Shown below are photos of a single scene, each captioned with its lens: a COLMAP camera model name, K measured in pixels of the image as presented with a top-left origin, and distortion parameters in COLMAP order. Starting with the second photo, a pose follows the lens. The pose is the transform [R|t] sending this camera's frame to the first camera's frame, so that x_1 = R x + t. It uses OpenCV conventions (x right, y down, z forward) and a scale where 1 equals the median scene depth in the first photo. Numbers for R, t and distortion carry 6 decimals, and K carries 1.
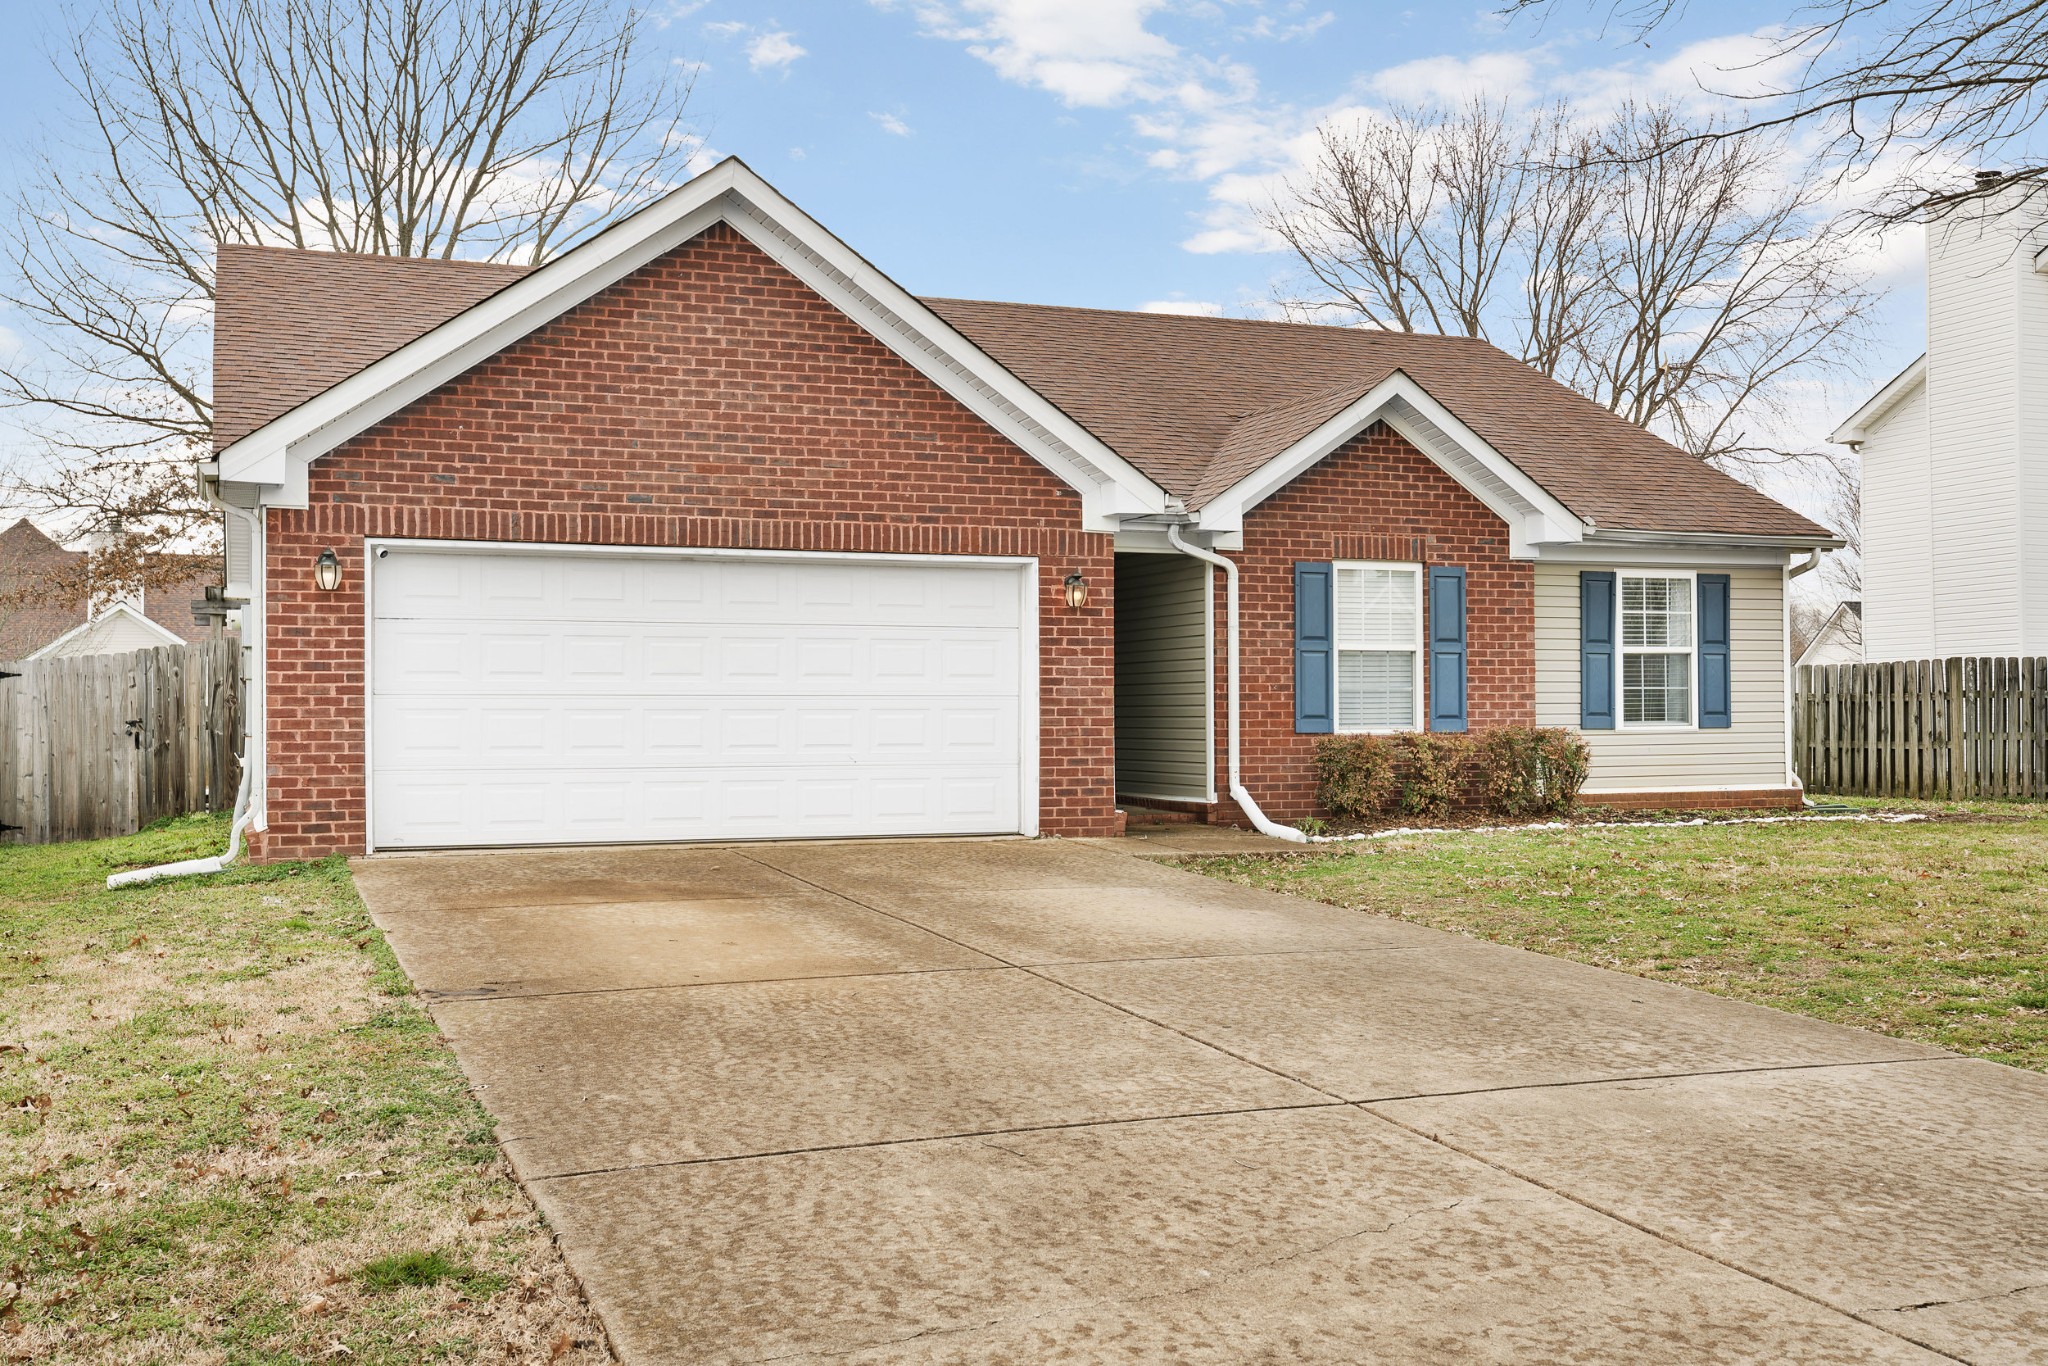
lens RADIAL K [[1990.4, 0, 1017.7], [0, 1990.4, 701.5], [0, 0, 1]] dist [-0.004368, 0.000000]
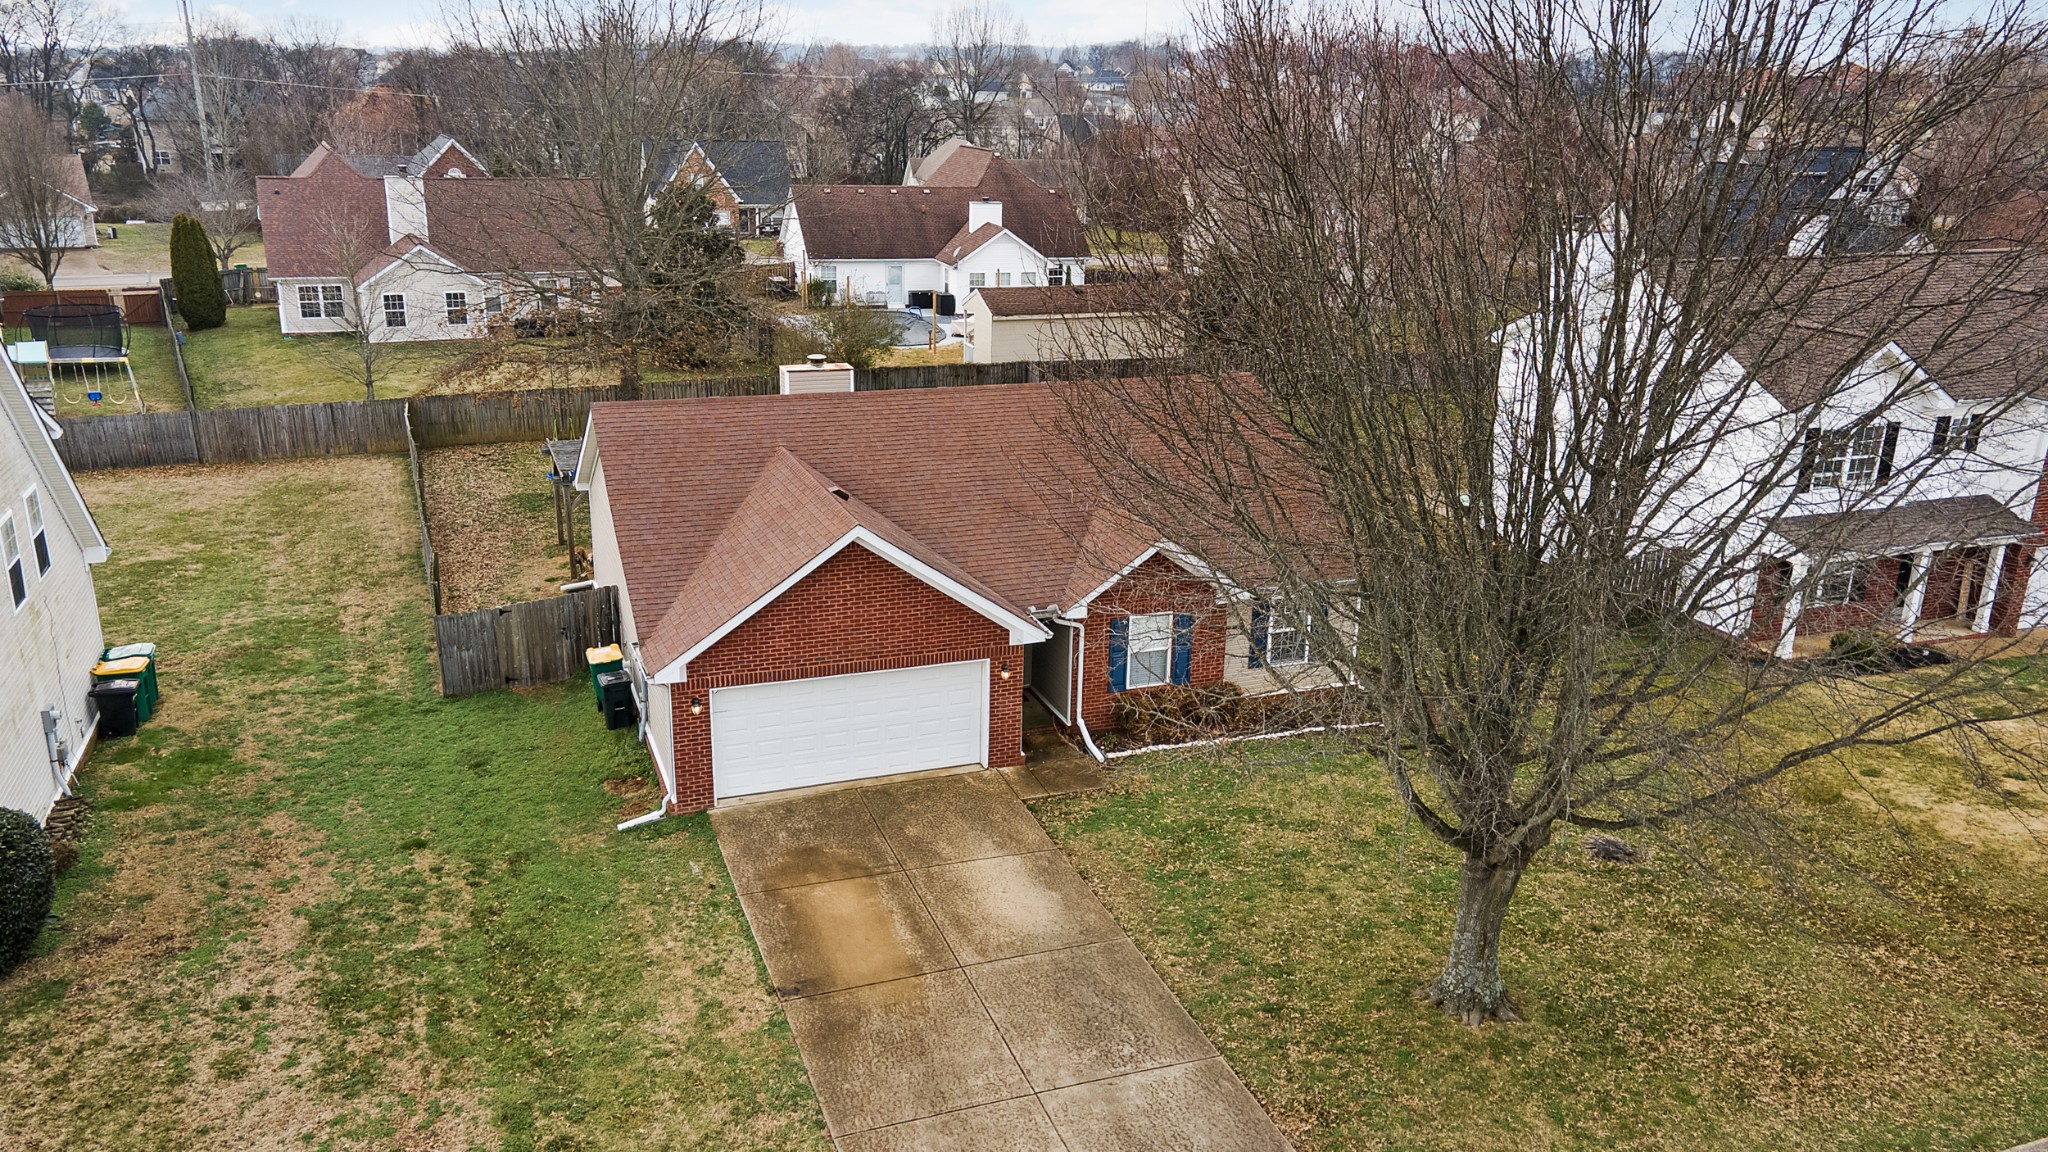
lens RADIAL K [[1509.6, 0, 1029.8], [0, 1509.6, 572.4], [0, 0, 1]] dist [0.027043, 0.019602]
pose [[0.999638, 0.026843, -0.001969, 0.058540], [-0.024908, 0.950320, 0.310275, -0.720490], [0.010199, -0.310114, 0.950645, -0.641862]]
